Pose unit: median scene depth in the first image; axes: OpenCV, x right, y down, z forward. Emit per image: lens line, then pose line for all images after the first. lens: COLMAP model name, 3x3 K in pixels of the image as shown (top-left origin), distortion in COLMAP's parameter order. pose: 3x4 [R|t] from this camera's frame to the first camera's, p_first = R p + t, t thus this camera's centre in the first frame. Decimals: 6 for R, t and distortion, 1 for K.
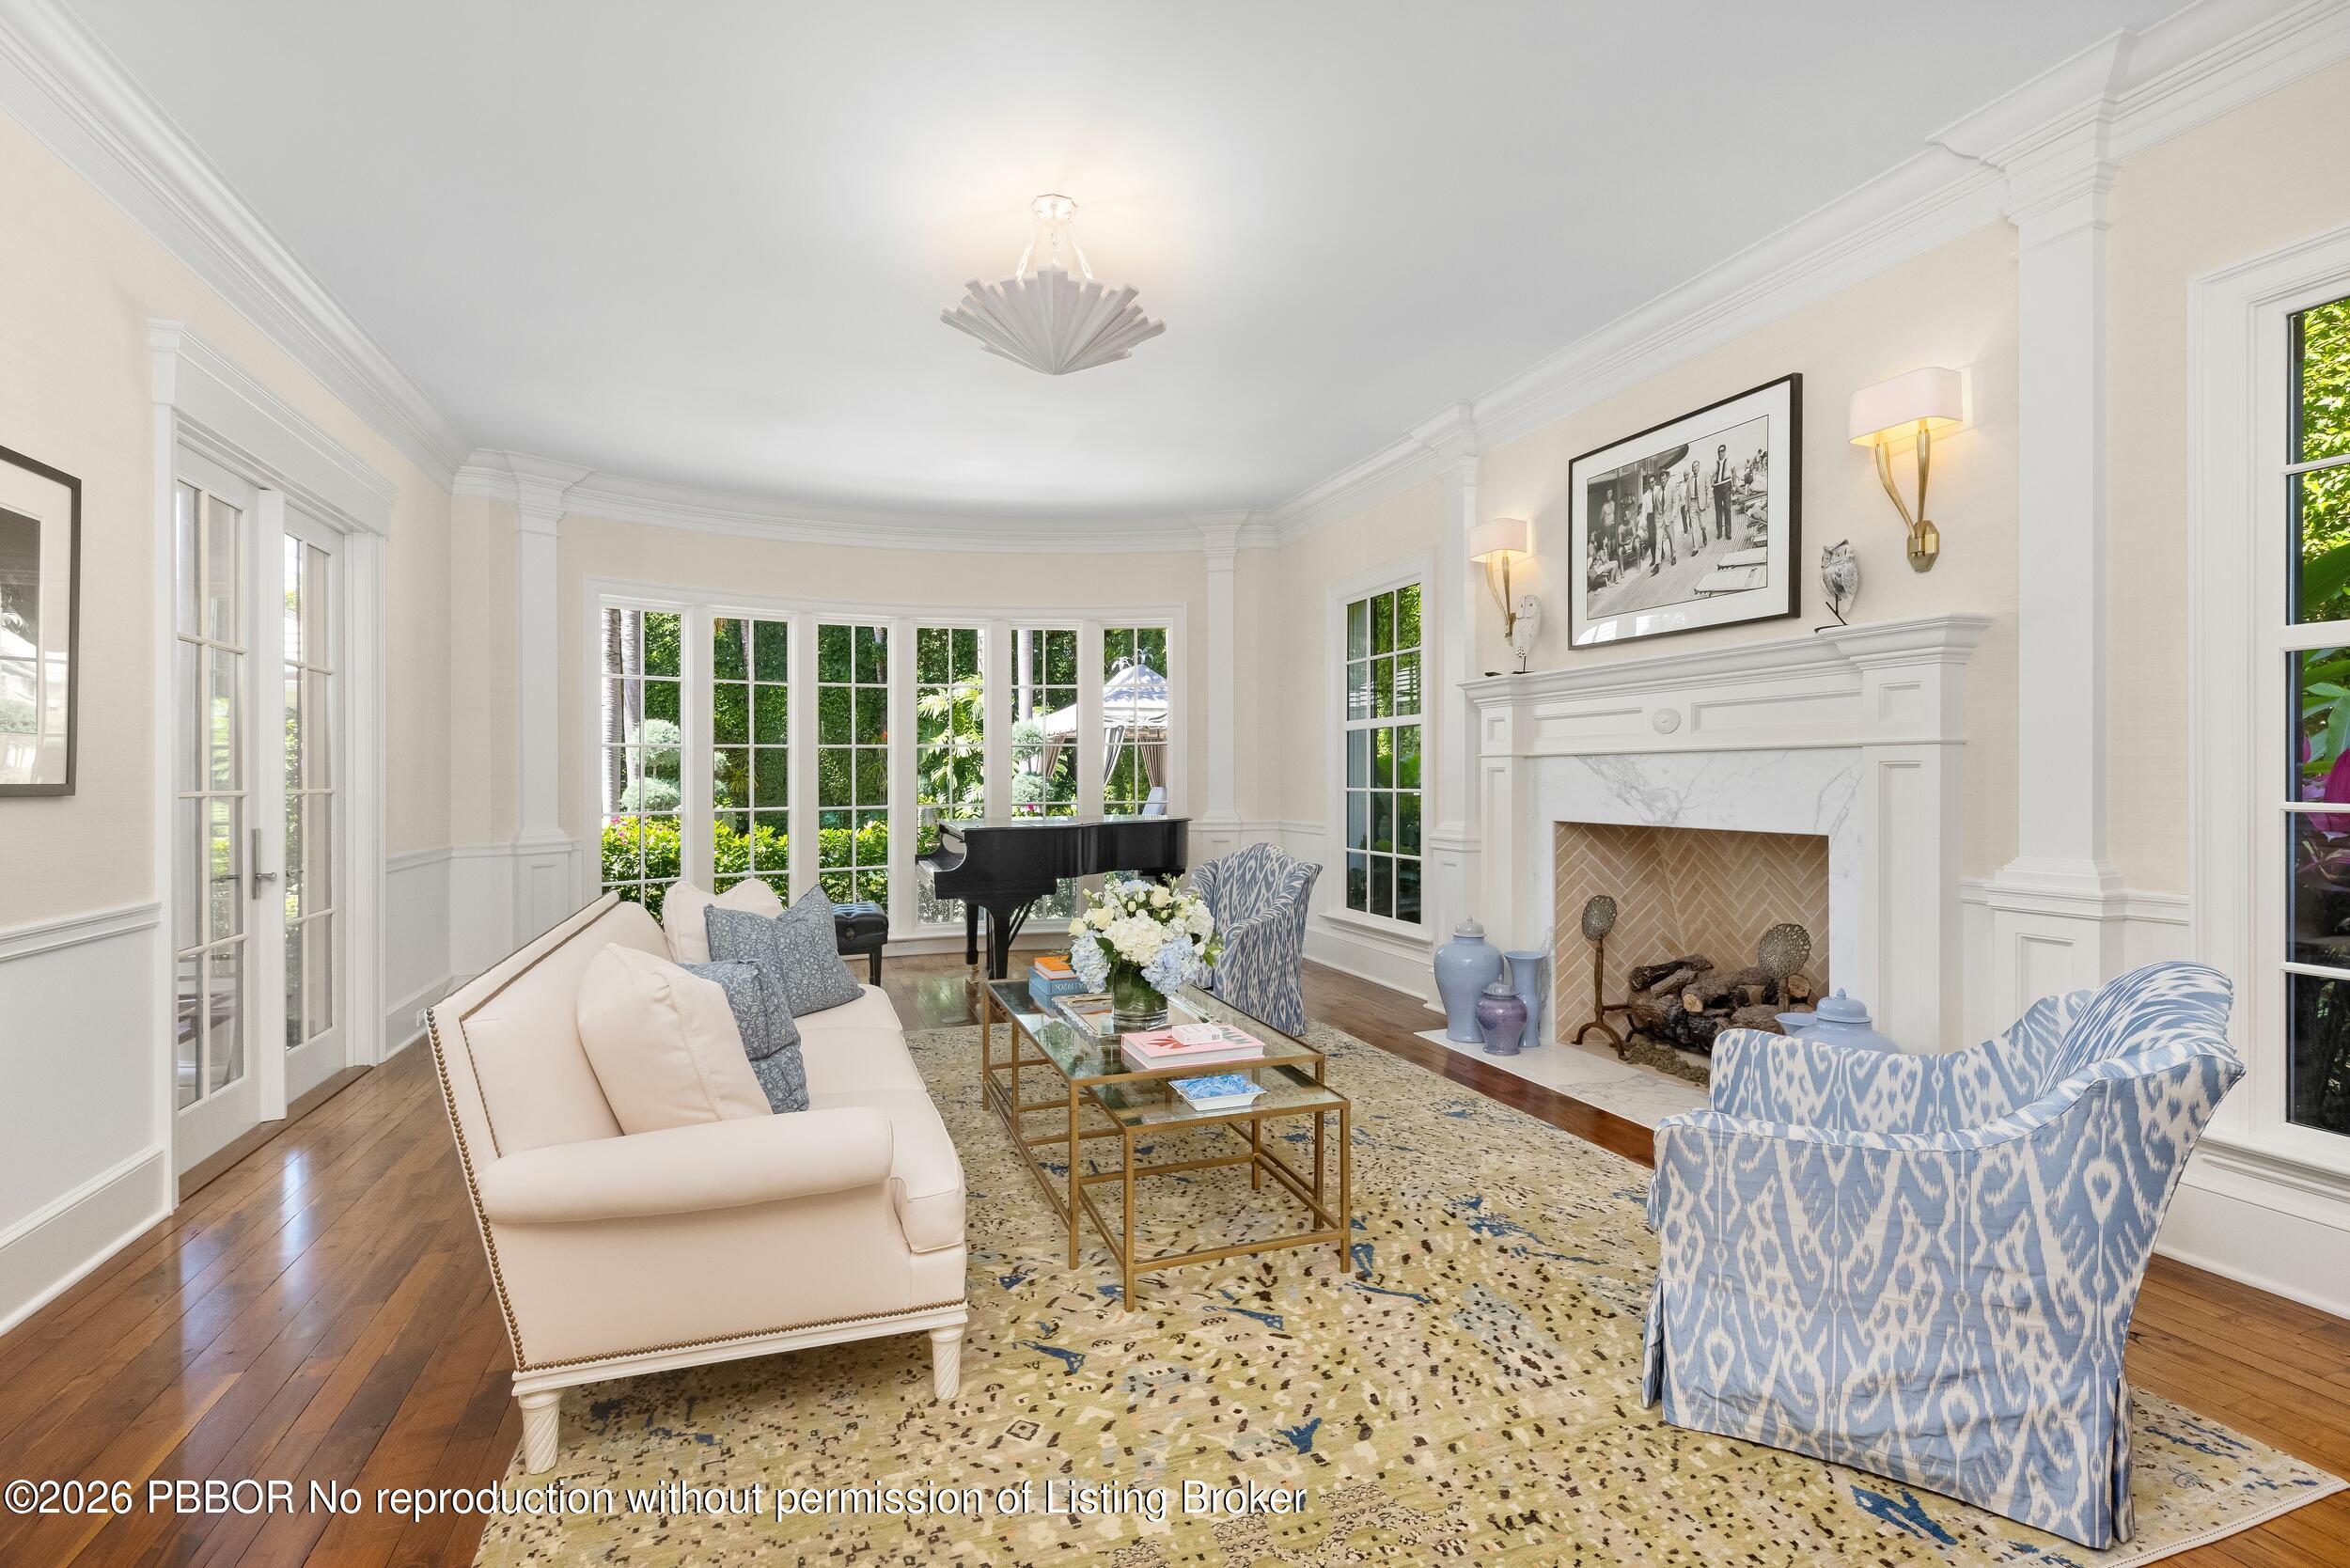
lens RADIAL K [[1056.7, 0, 1180.7], [0, 1056.7, 764.4], [0, 0, 1]] dist [-0.001040, 0.000265]
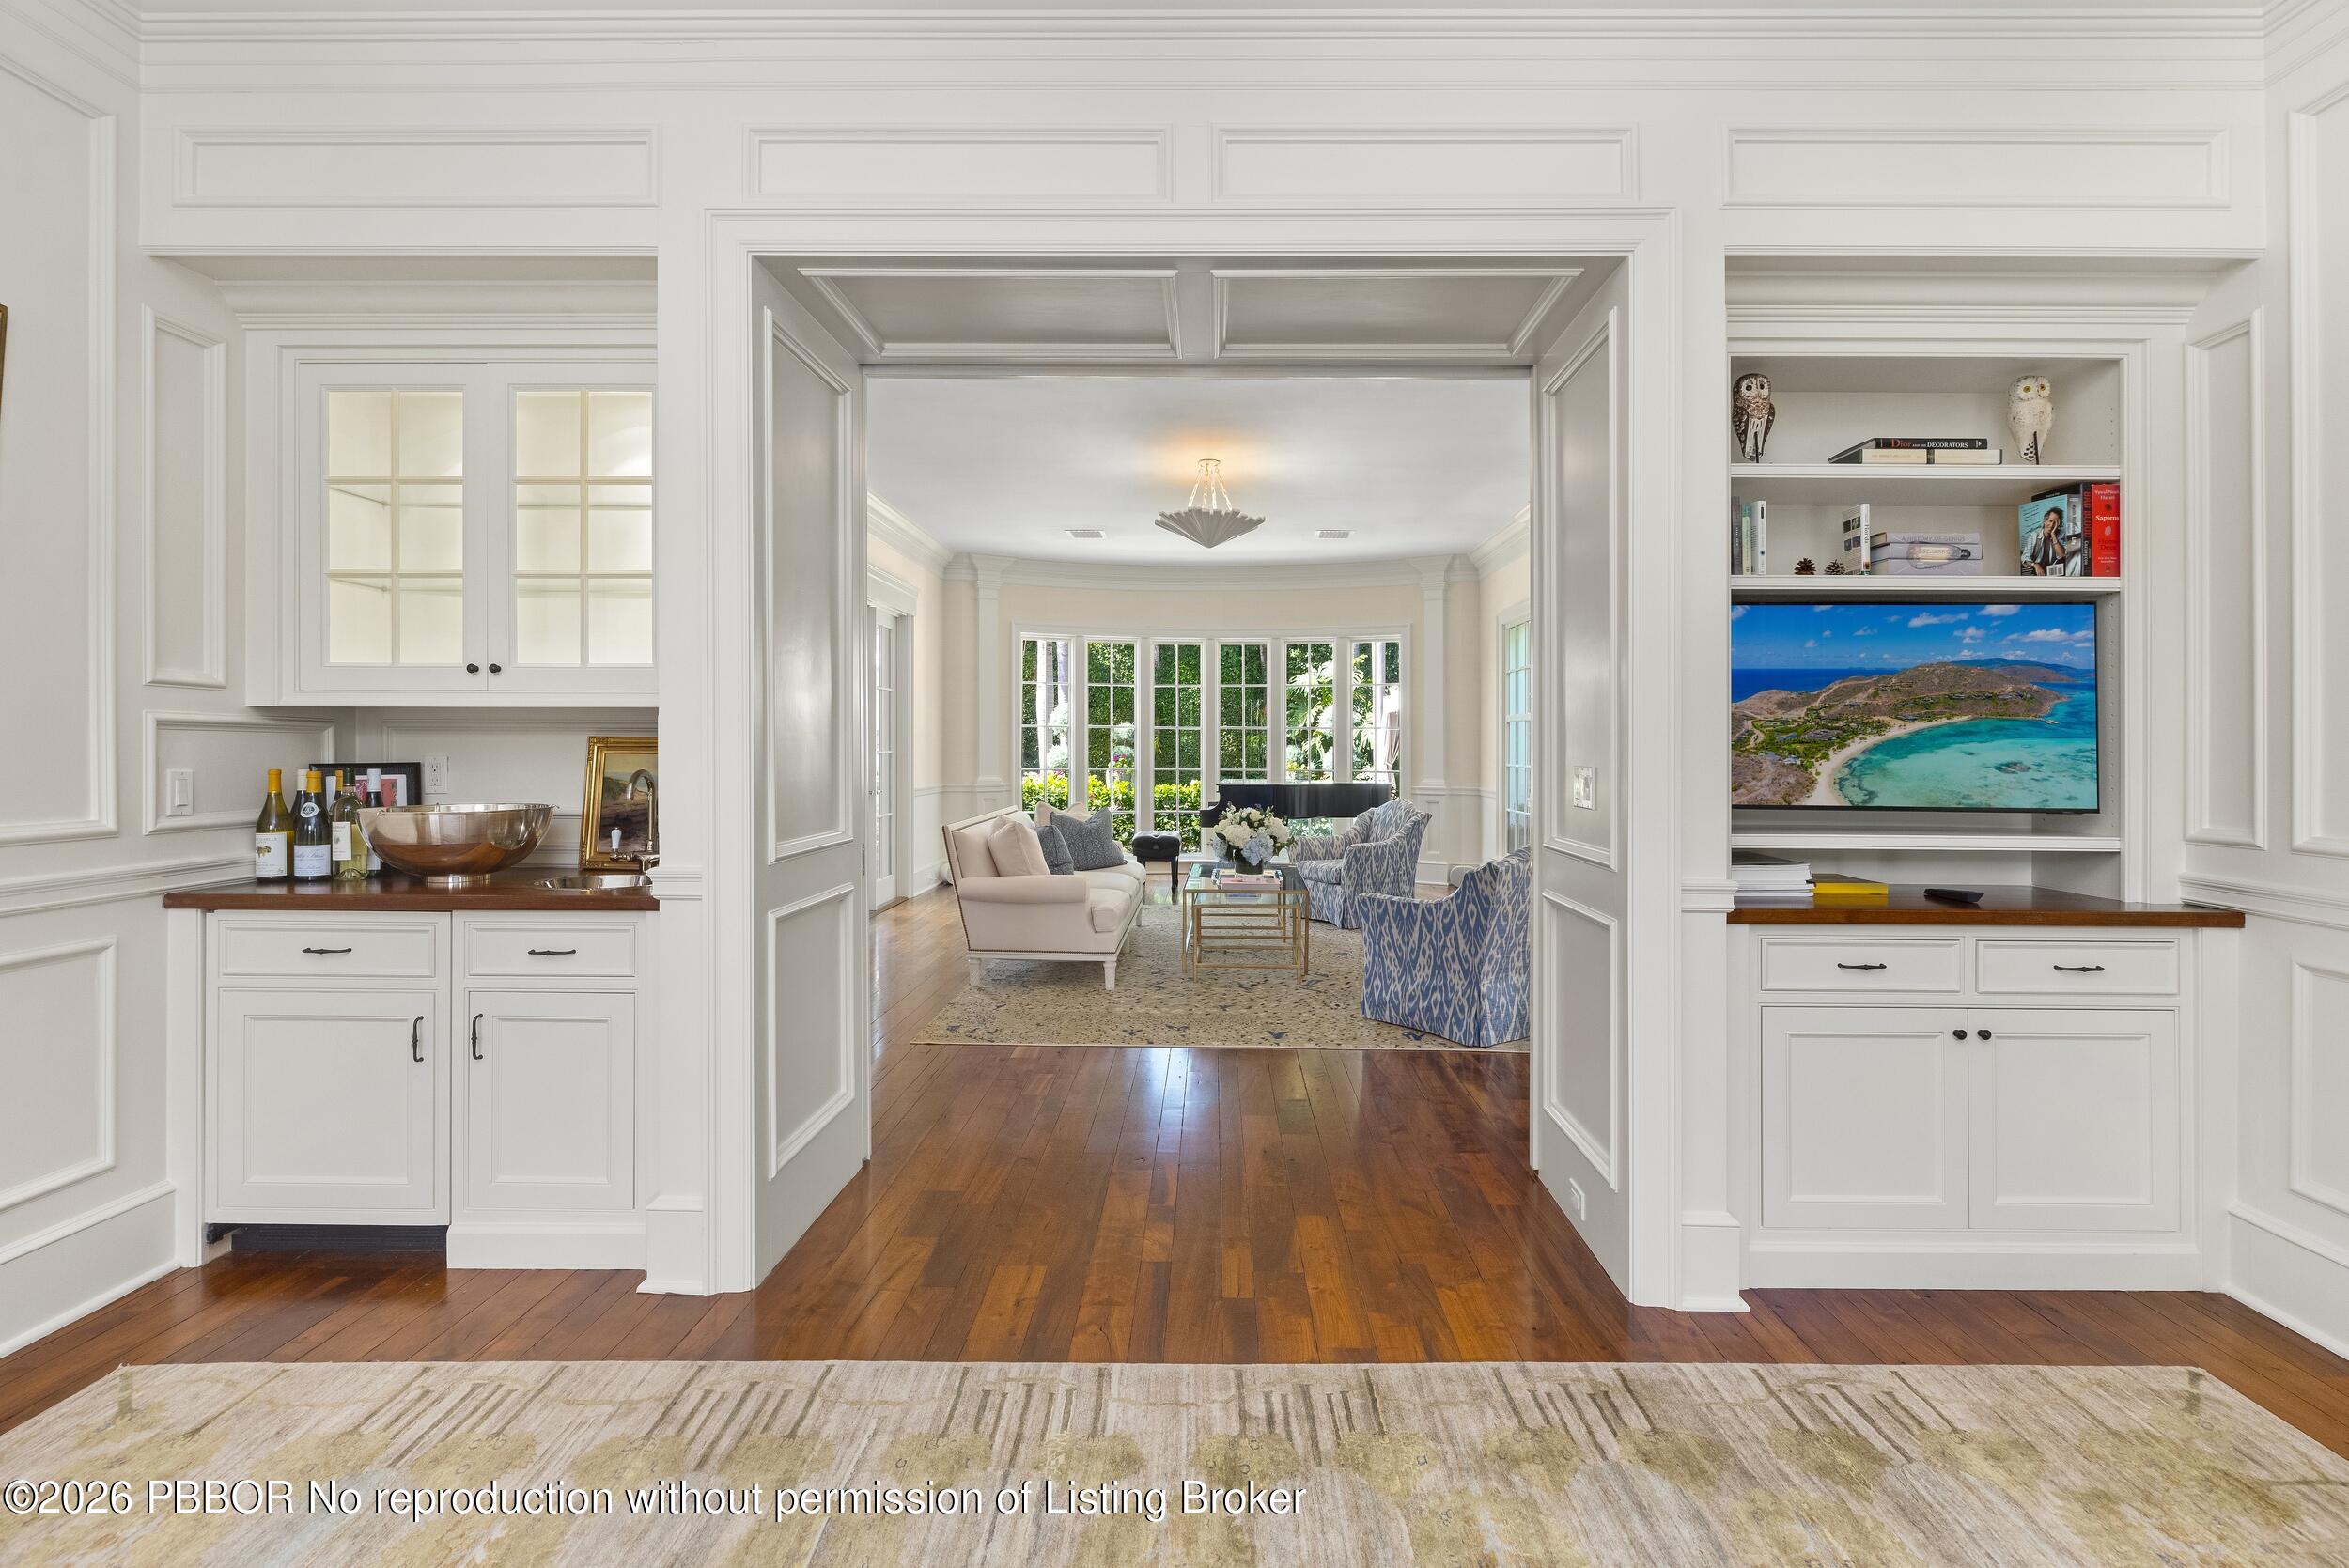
lens RADIAL K [[1134.8, 0, 1209.8], [0, 1134.8, 748.4], [0, 0, 1]] dist [-0.002127, 0.000056]
pose [[0.934837, 0.017494, -0.354646, 0.479851], [-0.012770, 0.999796, 0.015657, -0.023766], [0.354847, -0.010108, 0.934870, -0.741165]]
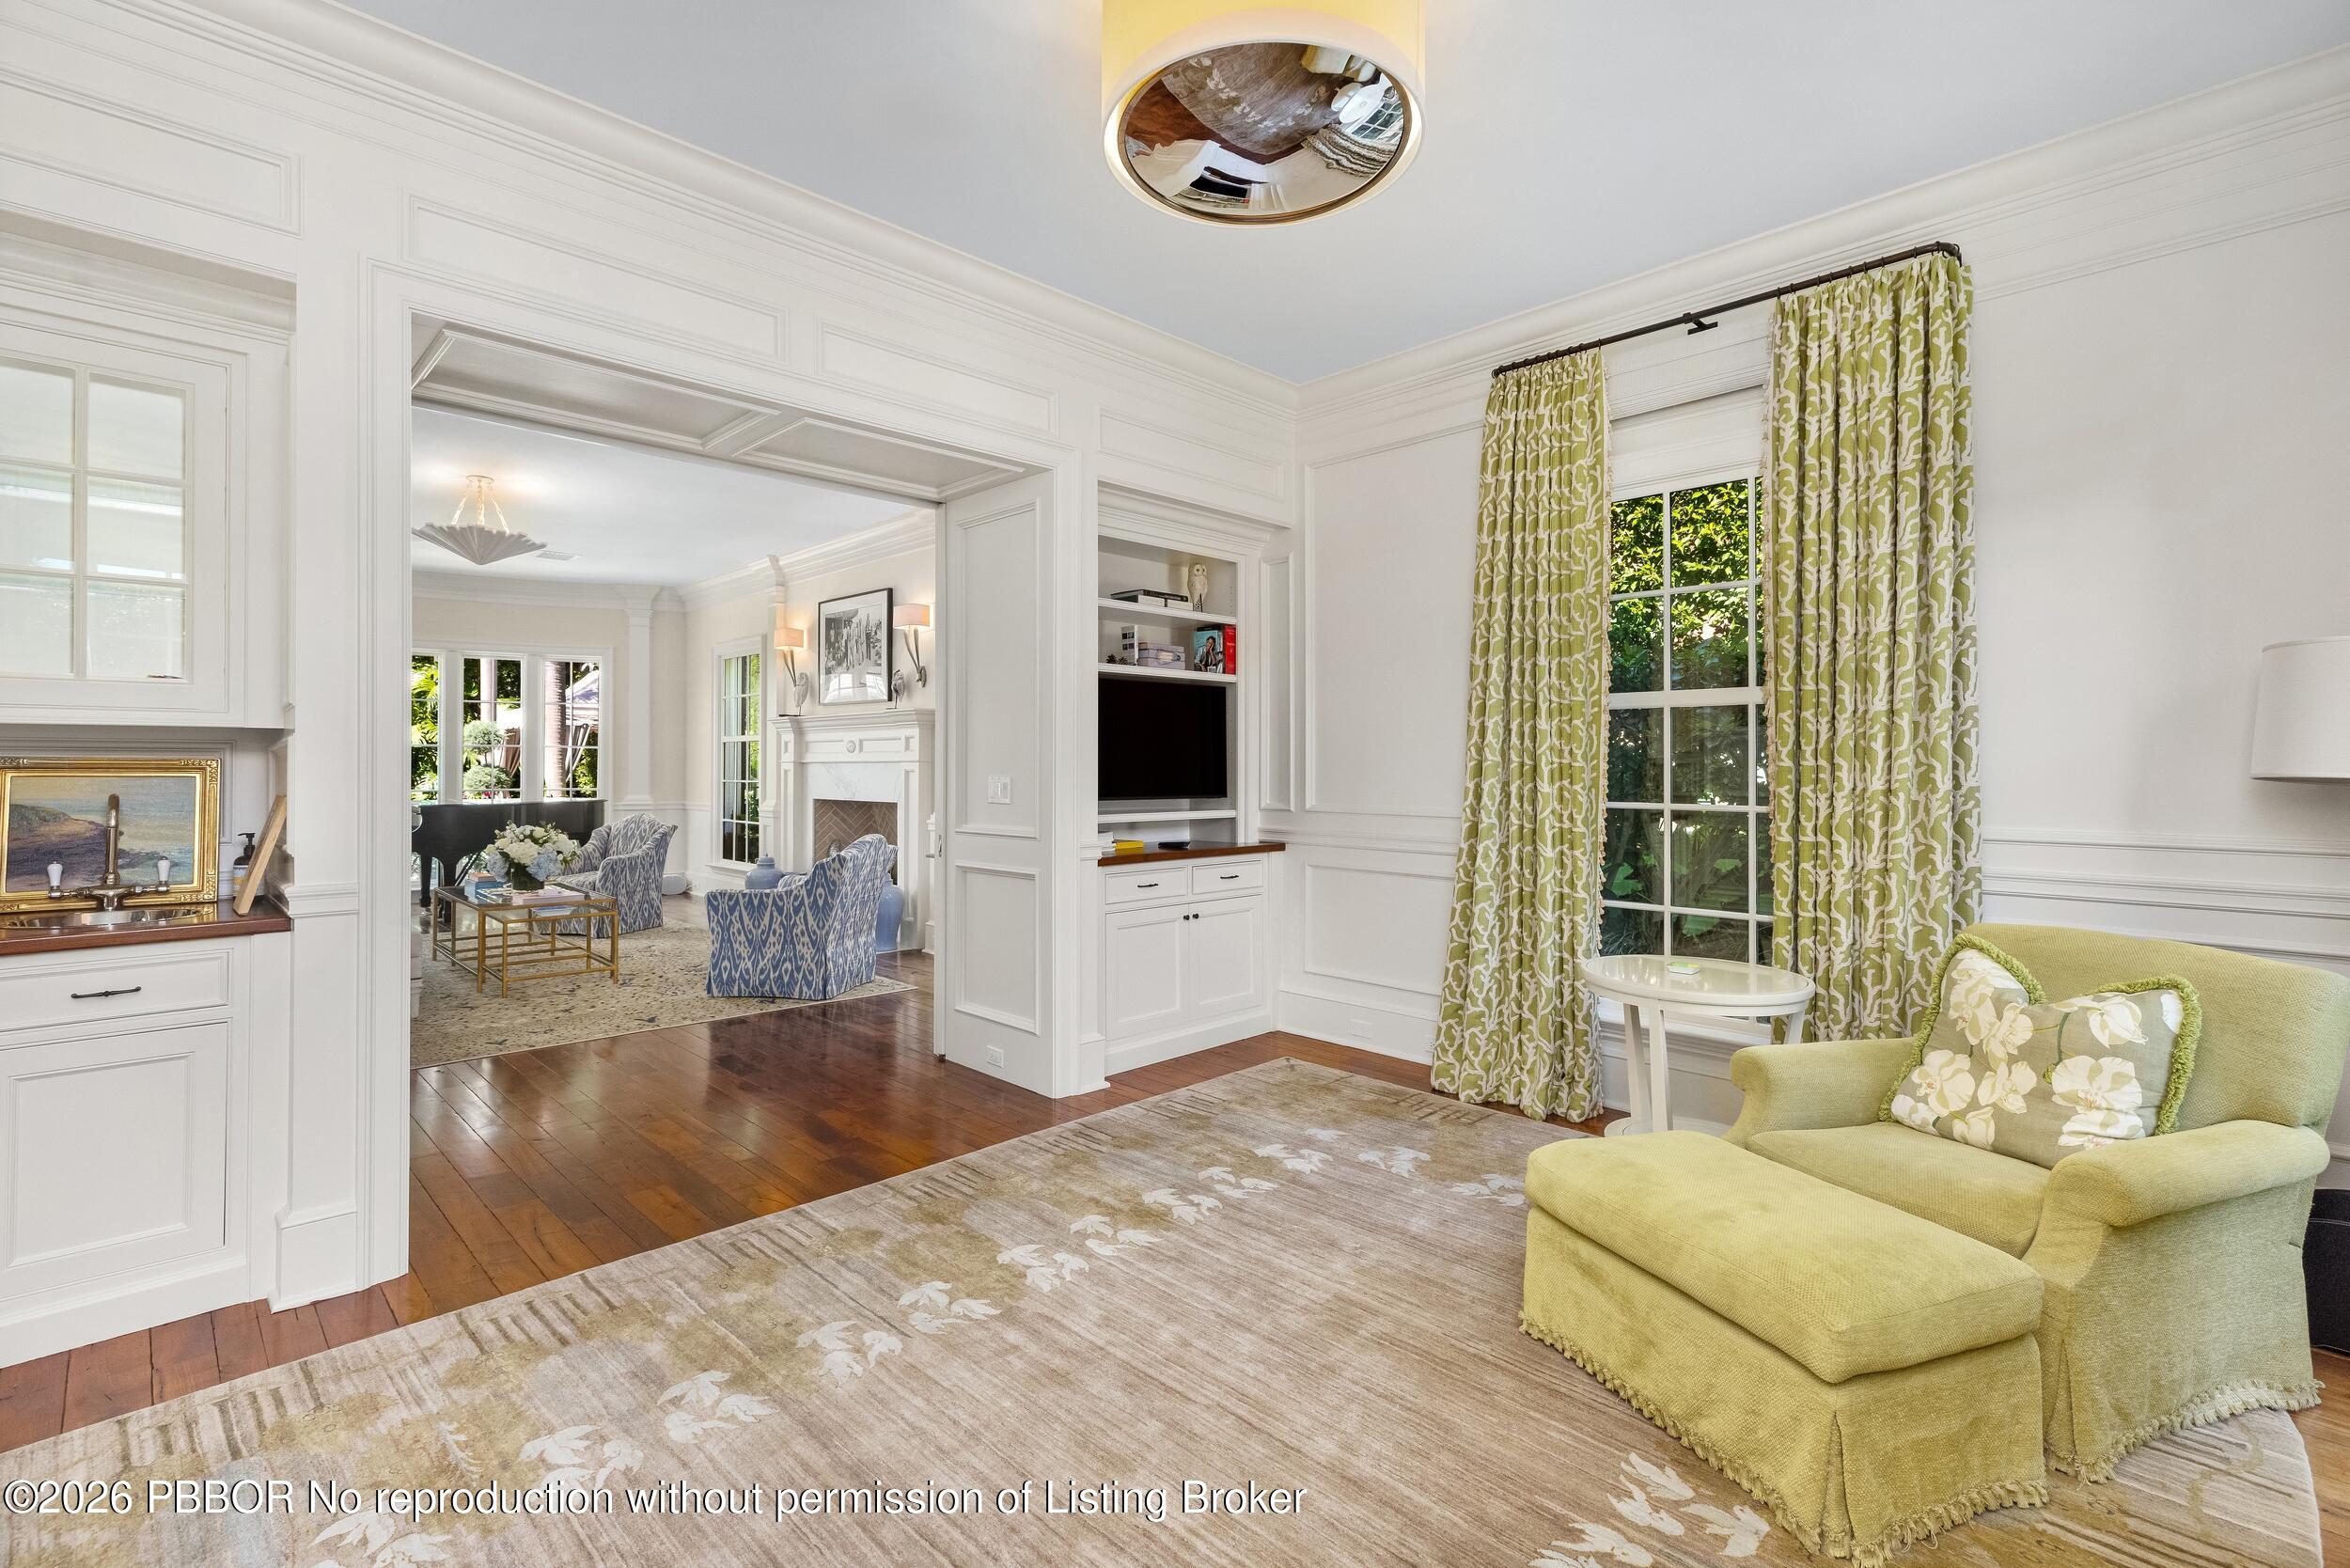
lens RADIAL K [[1056.7, 0, 1179.6], [0, 1056.7, 772.8], [0, 0, 1]] dist [-0.001040, 0.000265]
pose [[0.910561, 0.009038, 0.413276, 0.192993], [-0.014865, 0.999830, 0.010886, -0.022044], [-0.413108, -0.016055, 0.910541, -0.993388]]
